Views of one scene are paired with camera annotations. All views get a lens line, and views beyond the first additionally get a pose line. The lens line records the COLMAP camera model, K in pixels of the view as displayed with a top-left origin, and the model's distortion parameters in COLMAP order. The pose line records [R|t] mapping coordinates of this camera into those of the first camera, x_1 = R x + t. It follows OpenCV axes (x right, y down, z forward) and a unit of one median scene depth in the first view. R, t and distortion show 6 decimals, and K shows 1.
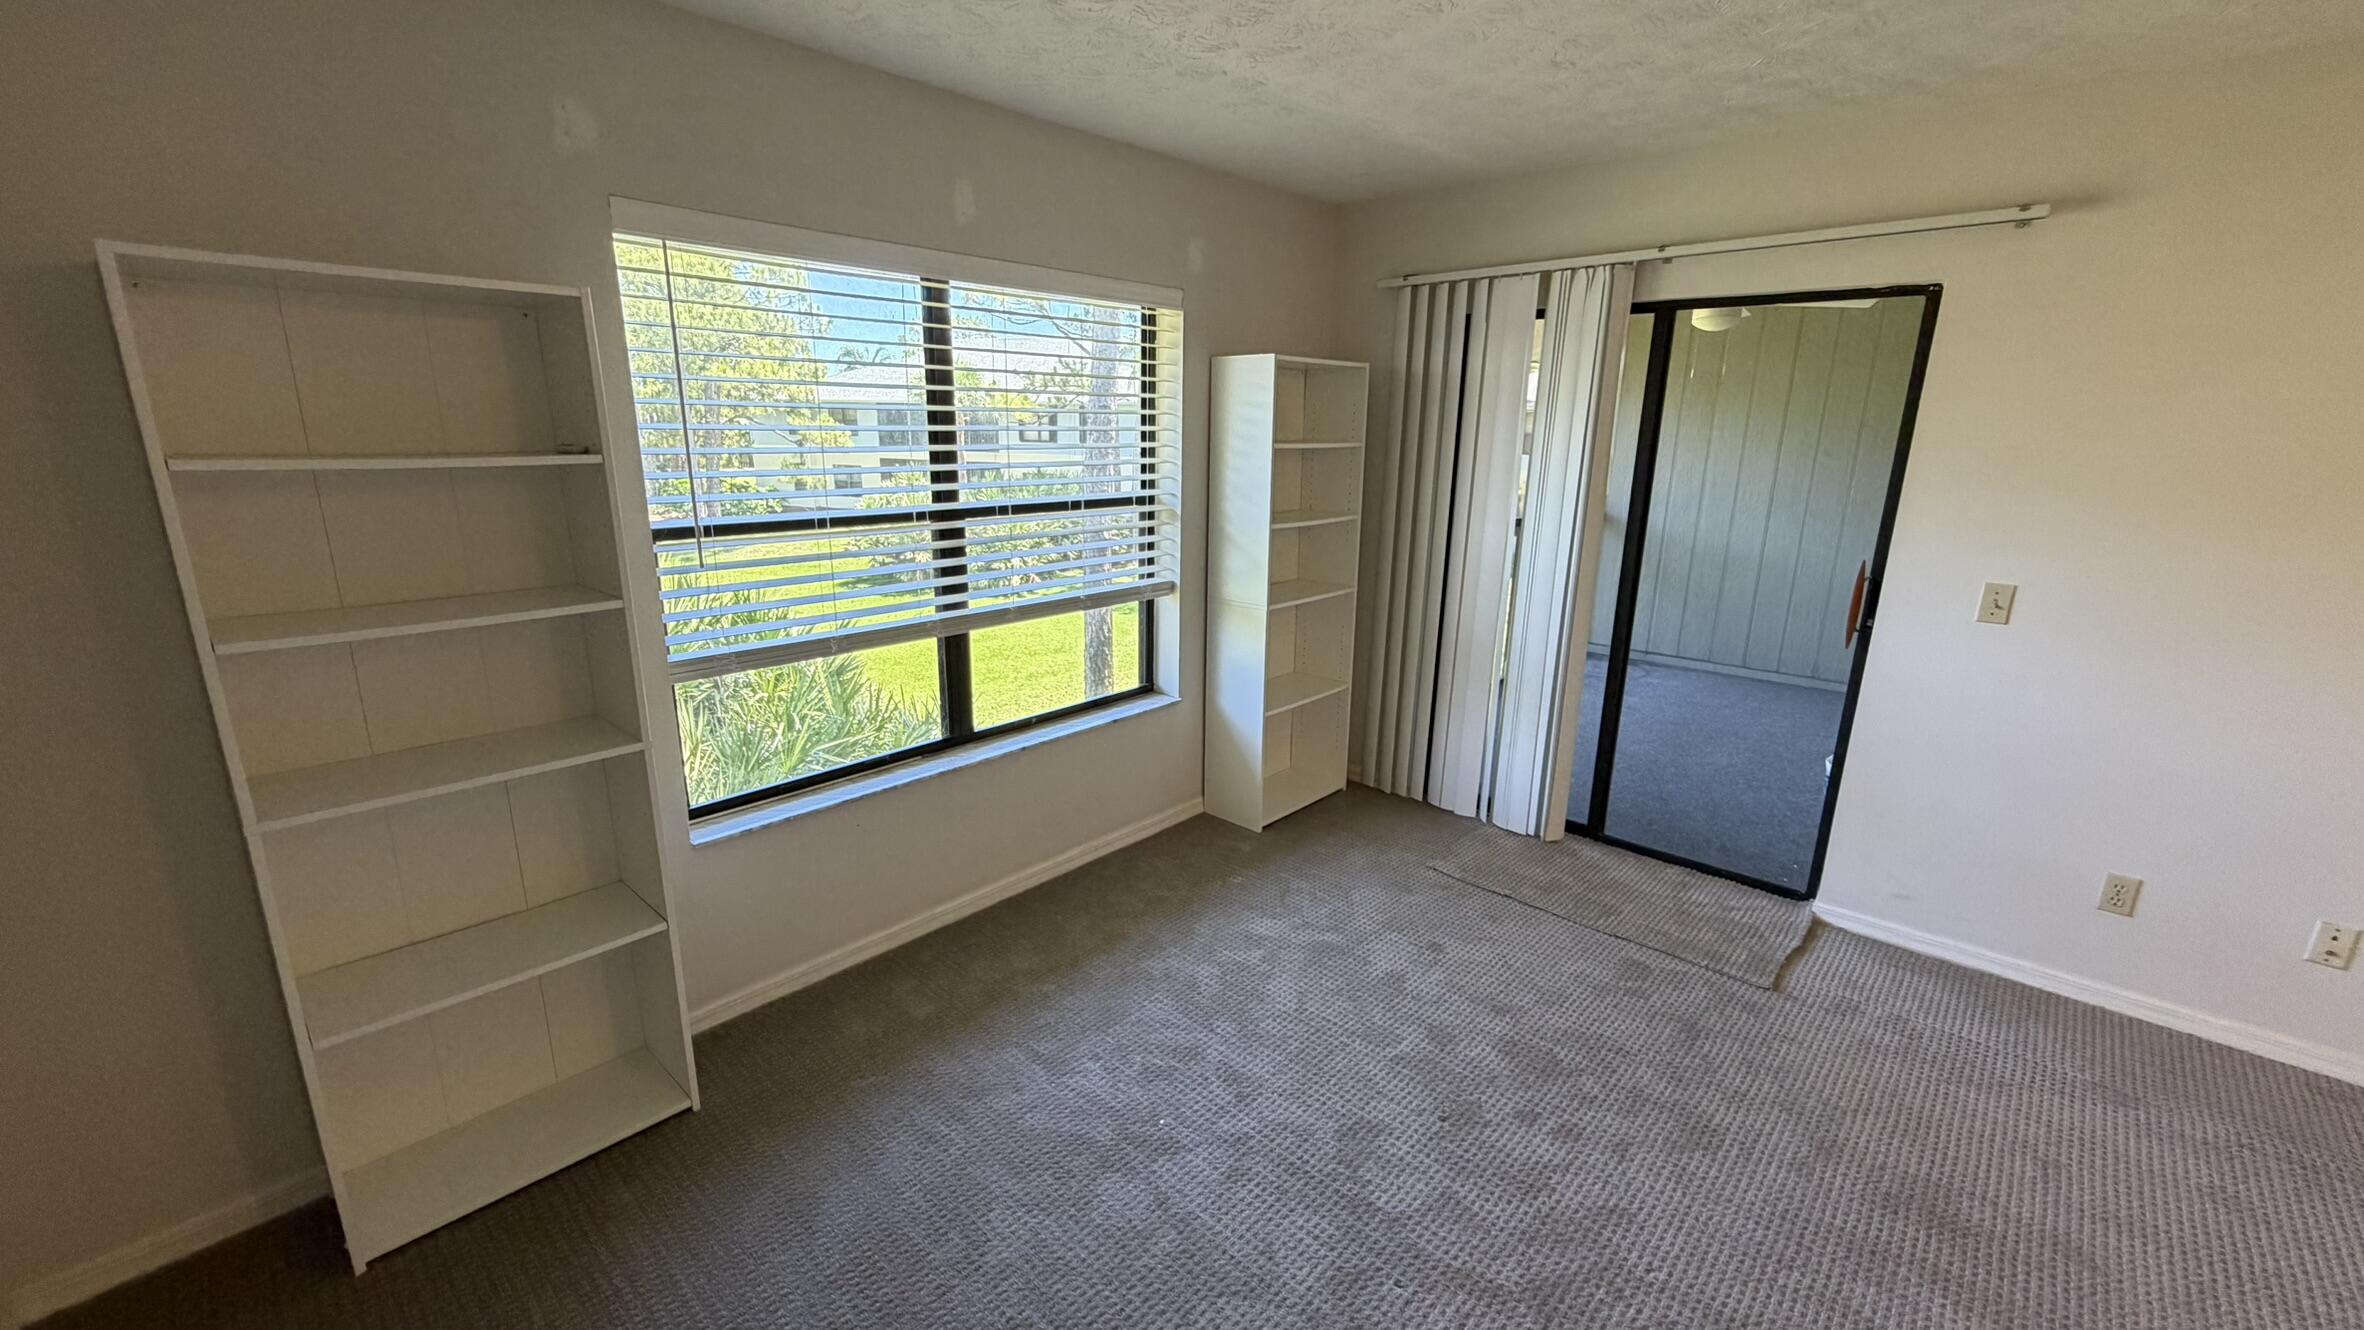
lens RADIAL K [[948.8, 0, 1167.5], [0, 948.8, 682.2], [0, 0, 1]] dist [-0.000325, 0.000216]
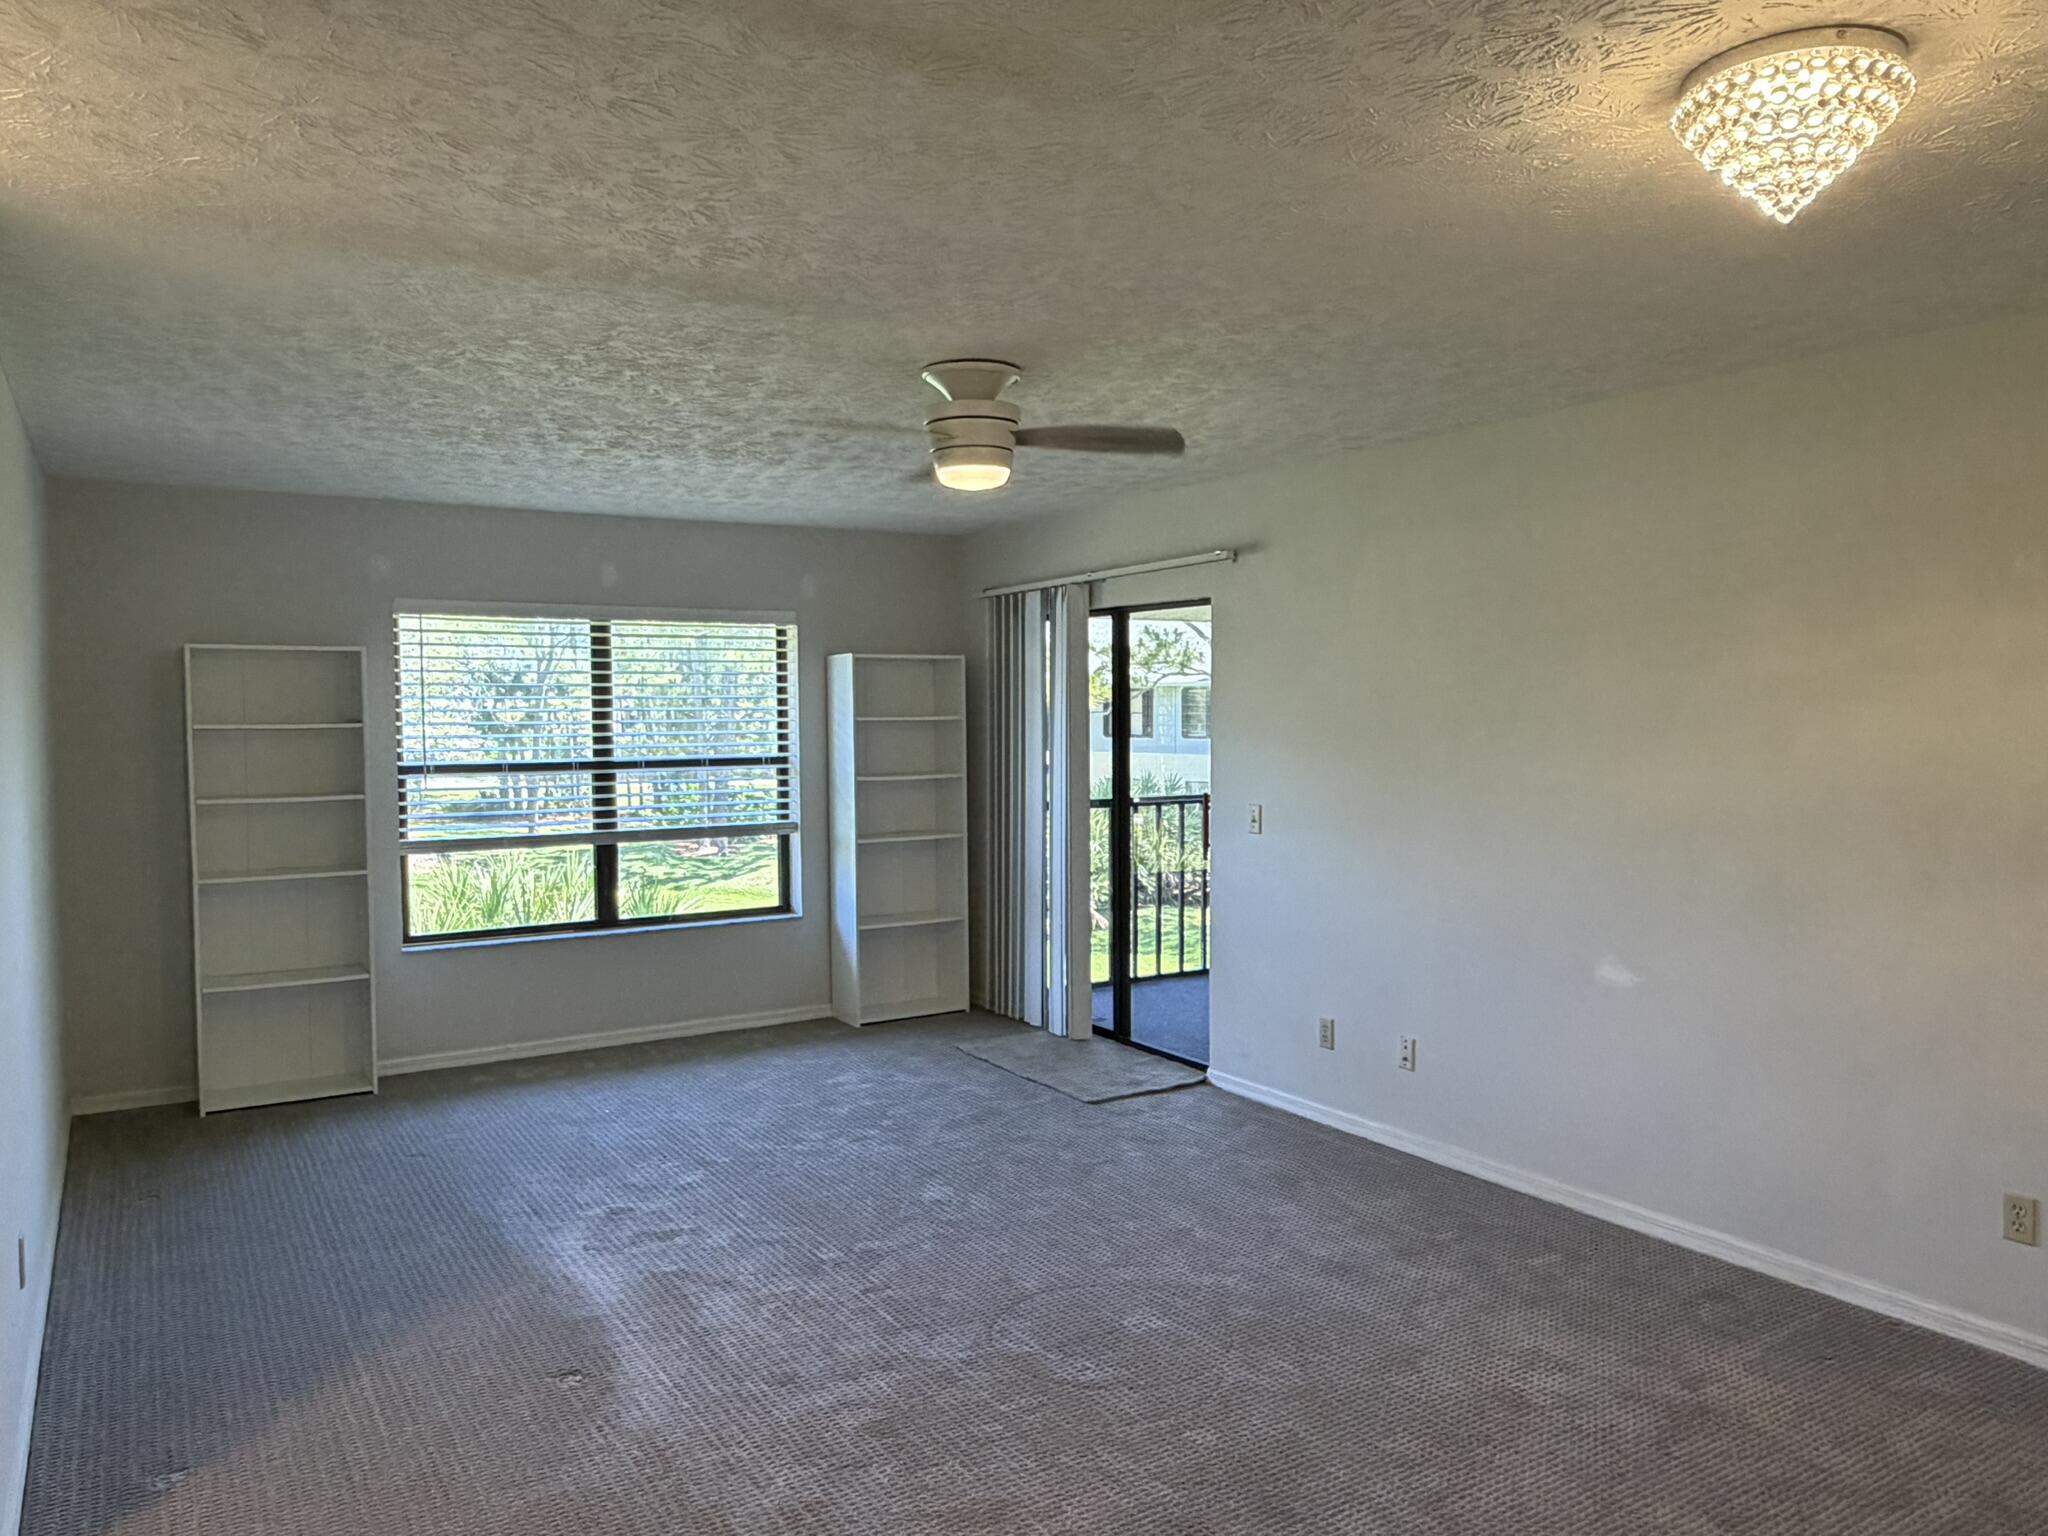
lens RADIAL K [[1384.3, 0, 1024.8], [0, 1384.3, 774.8], [0, 0, 1]] dist [-0.022286, -0.002814]
pose [[0.962708, -0.009448, -0.270376, 0.991446], [-0.051083, 0.975065, -0.215959, 0.274819], [0.265675, 0.221717, 0.938221, -0.867294]]
